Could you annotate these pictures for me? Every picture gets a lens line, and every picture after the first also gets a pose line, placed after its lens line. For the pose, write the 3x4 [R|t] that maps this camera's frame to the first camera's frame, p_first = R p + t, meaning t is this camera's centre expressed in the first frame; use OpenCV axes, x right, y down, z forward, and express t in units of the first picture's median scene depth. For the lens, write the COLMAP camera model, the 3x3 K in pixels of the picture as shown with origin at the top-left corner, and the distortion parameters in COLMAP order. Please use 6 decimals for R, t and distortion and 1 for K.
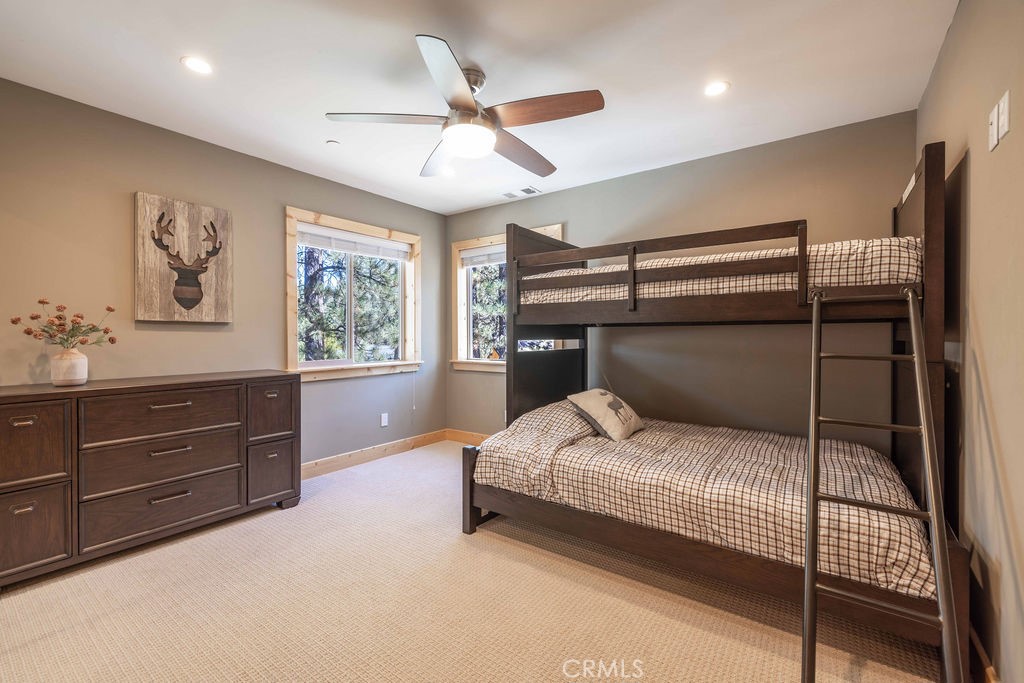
lens RADIAL K [[429.6, 0, 510.8], [0, 429.6, 340.0], [0, 0, 1]] dist [-0.001013, 0.000330]
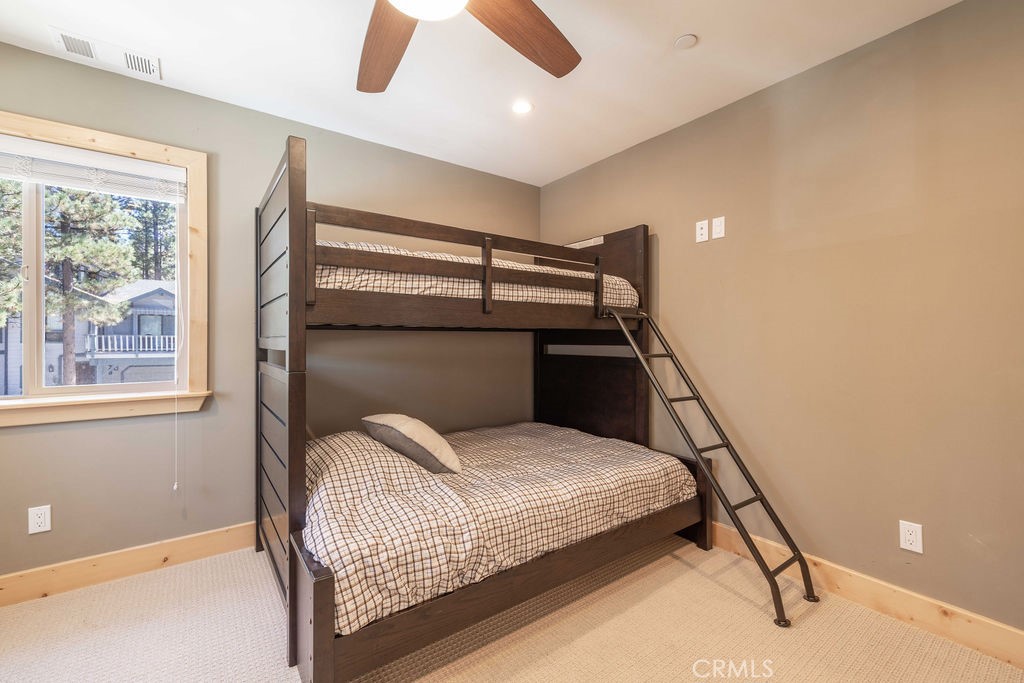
lens RADIAL K [[429.6, 0, 511.1], [0, 429.6, 340.3], [0, 0, 1]] dist [-0.001013, 0.000330]
pose [[0.313999, -0.001750, 0.949422, -0.516950], [0.008200, 0.999966, -0.000868, -0.012058], [-0.949388, 0.008057, 0.314002, 0.678423]]
